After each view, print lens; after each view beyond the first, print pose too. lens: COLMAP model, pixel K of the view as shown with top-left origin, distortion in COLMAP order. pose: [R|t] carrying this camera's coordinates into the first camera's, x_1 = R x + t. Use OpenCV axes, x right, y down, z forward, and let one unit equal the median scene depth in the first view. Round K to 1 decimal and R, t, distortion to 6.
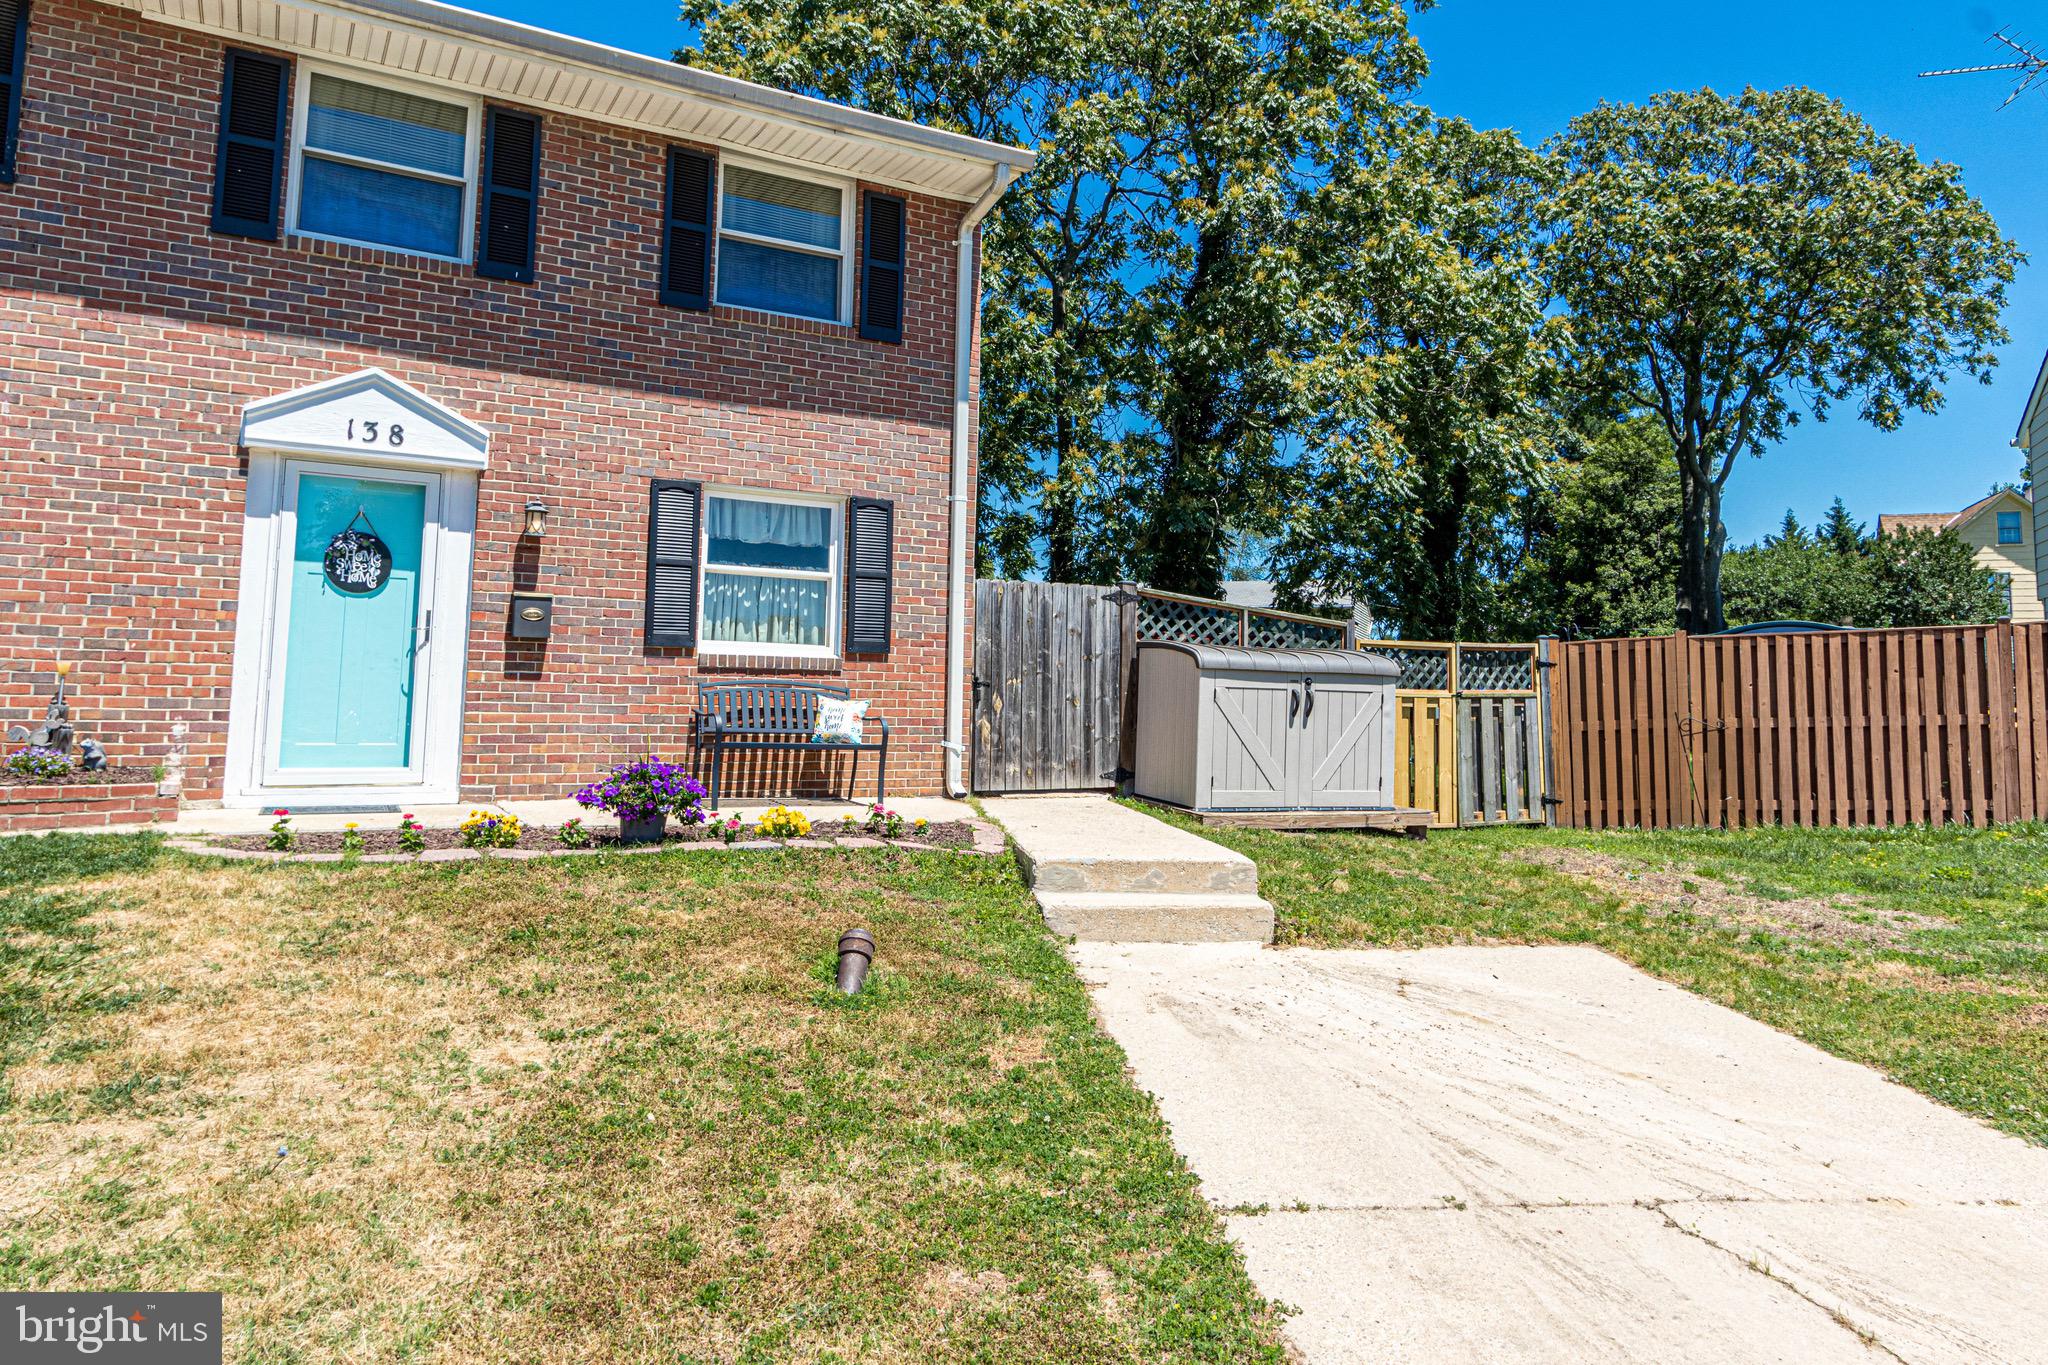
lens RADIAL K [[1303.4, 0, 1024.7], [0, 1303.4, 781.9], [0, 0, 1]] dist [0.003672, 0.002281]
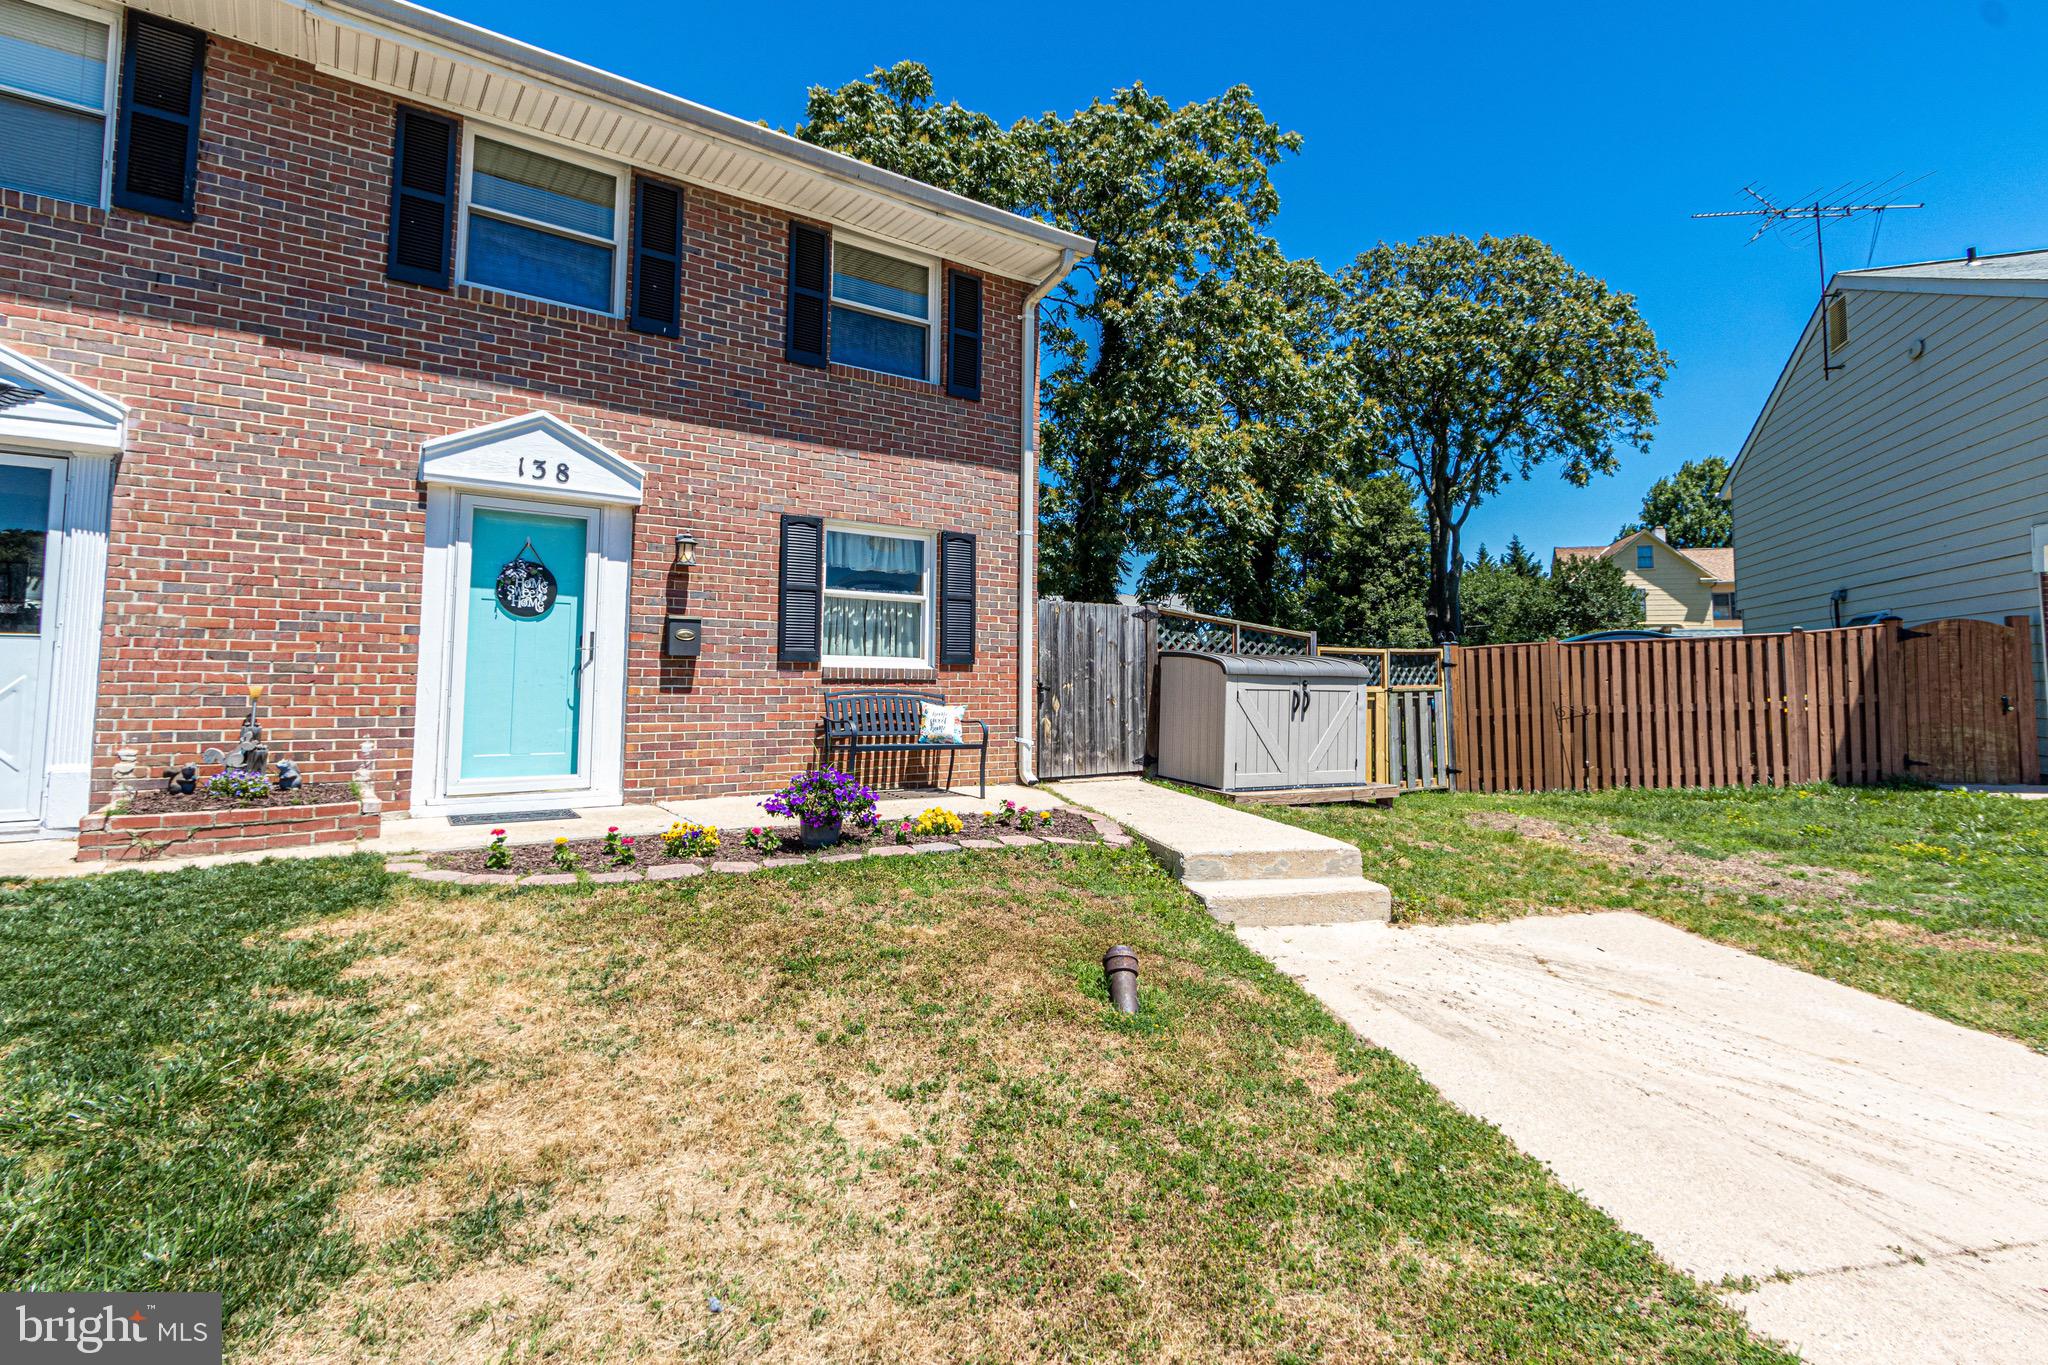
lens RADIAL K [[958.9, 0, 1012.2], [0, 958.9, 753.3], [0, 0, 1]] dist [0.008116, -0.000856]
pose [[0.995521, -0.016709, 0.093053, -0.159368], [0.015635, 0.999803, 0.012259, -0.029287], [-0.093239, -0.010749, 0.995586, 0.136276]]
